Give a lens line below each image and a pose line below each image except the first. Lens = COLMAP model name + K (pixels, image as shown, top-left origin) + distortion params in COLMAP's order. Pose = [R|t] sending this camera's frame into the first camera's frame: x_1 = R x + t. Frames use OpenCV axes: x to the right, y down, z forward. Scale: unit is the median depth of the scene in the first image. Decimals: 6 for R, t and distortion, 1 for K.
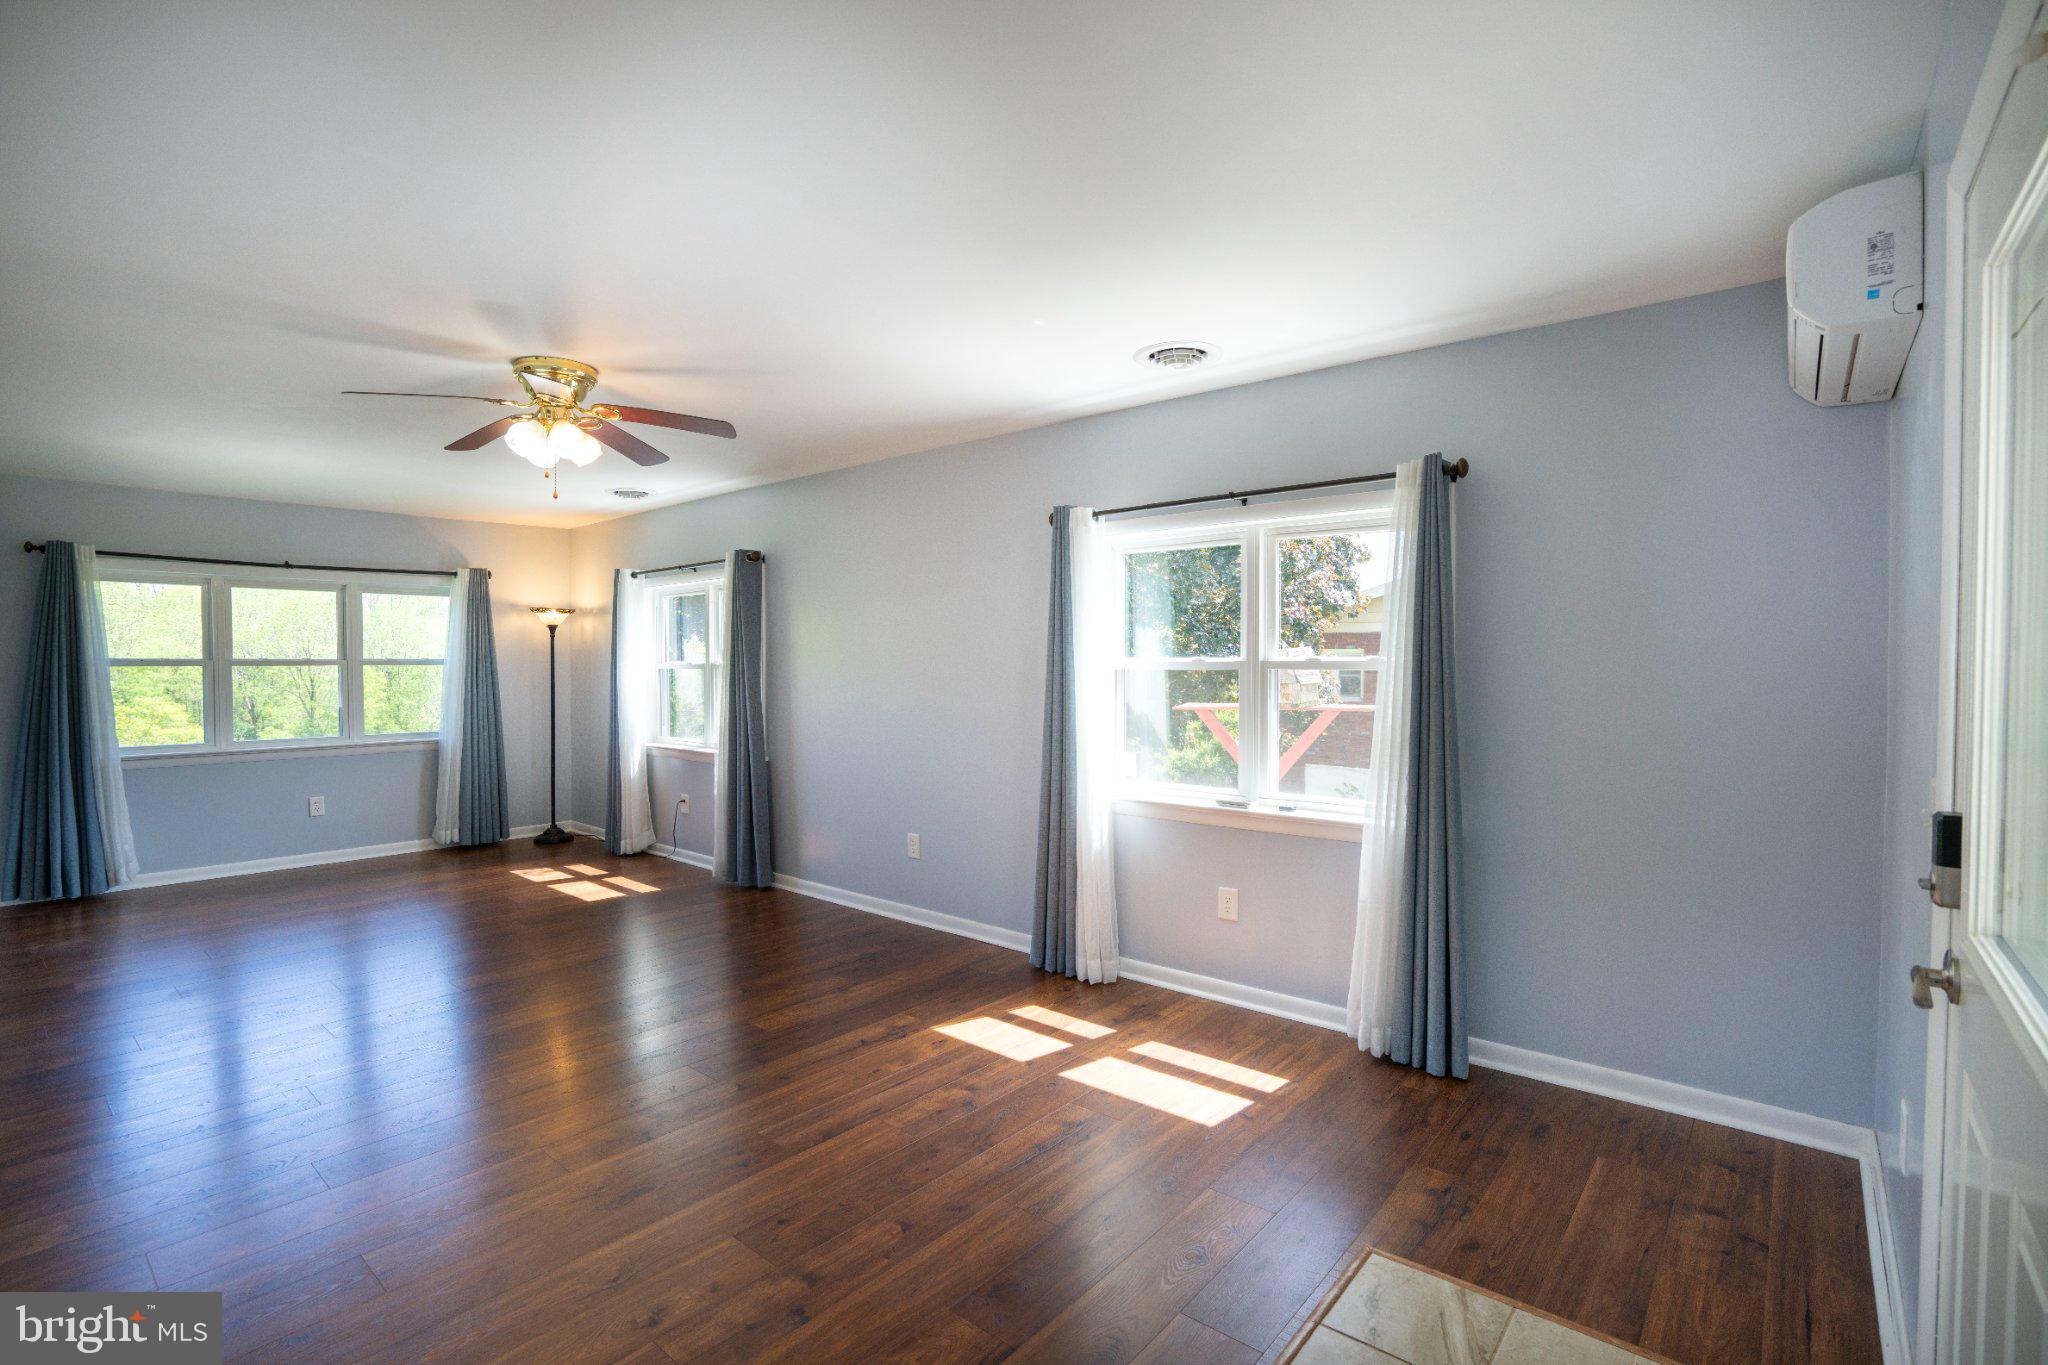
lens RADIAL K [[946.5, 0, 1088.1], [0, 946.5, 685.9], [0, 0, 1]] dist [-0.026737, 0.000032]
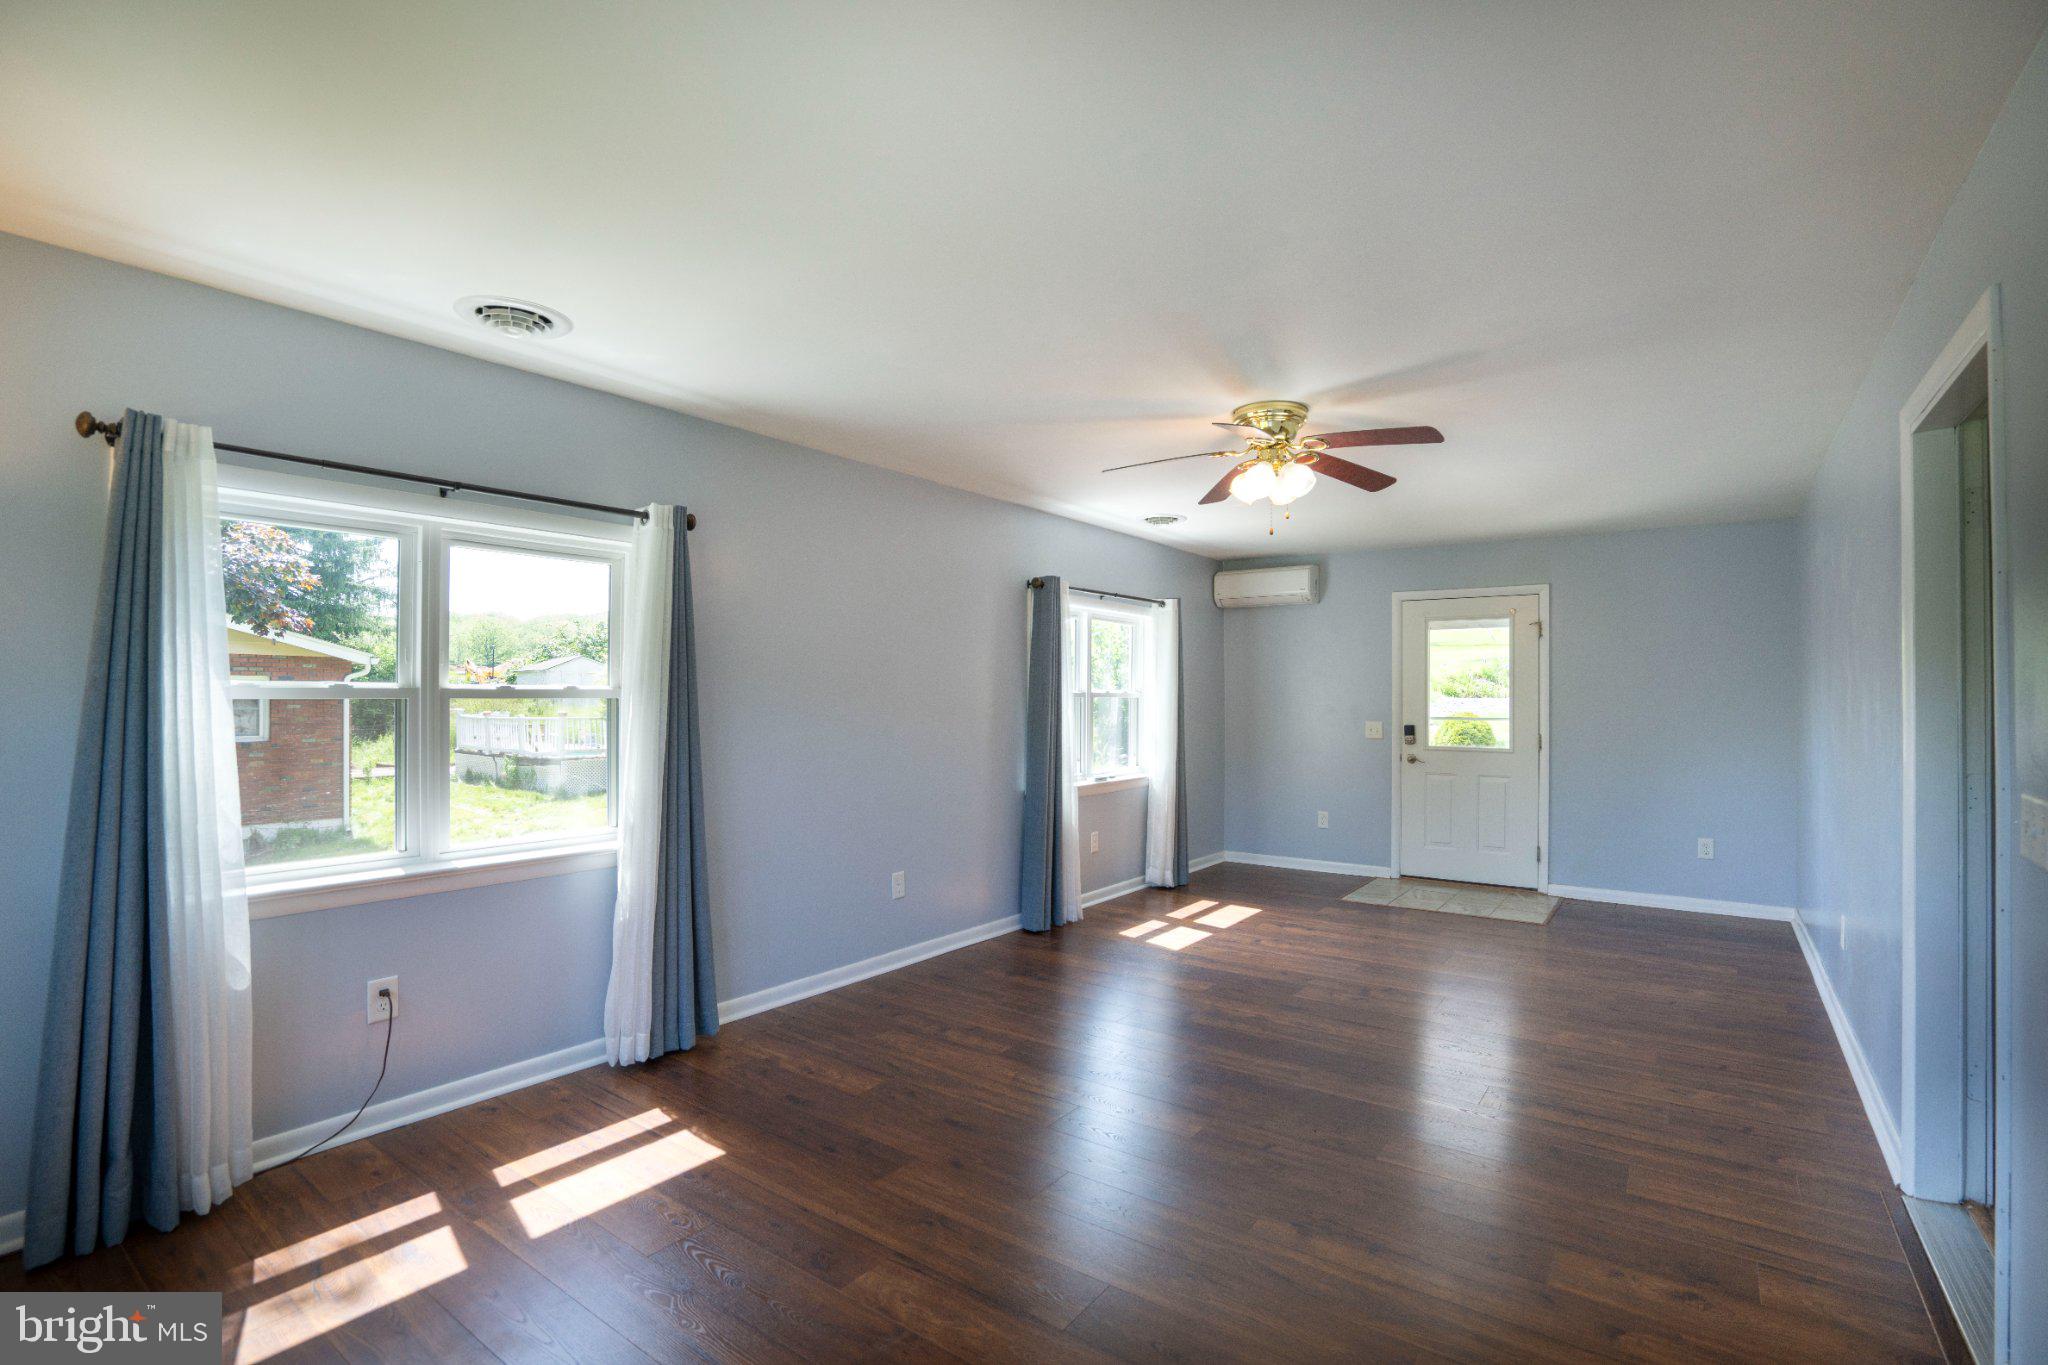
lens RADIAL K [[947.9, 0, 1022.9], [0, 947.9, 687.5], [0, 0, 1]] dist [-0.064535, 0.028766]
pose [[-0.018525, 0.005365, 0.999814, -0.805627], [0.021032, 0.999766, -0.004976, -0.013819], [-0.999607, 0.020936, -0.018633, 0.640385]]
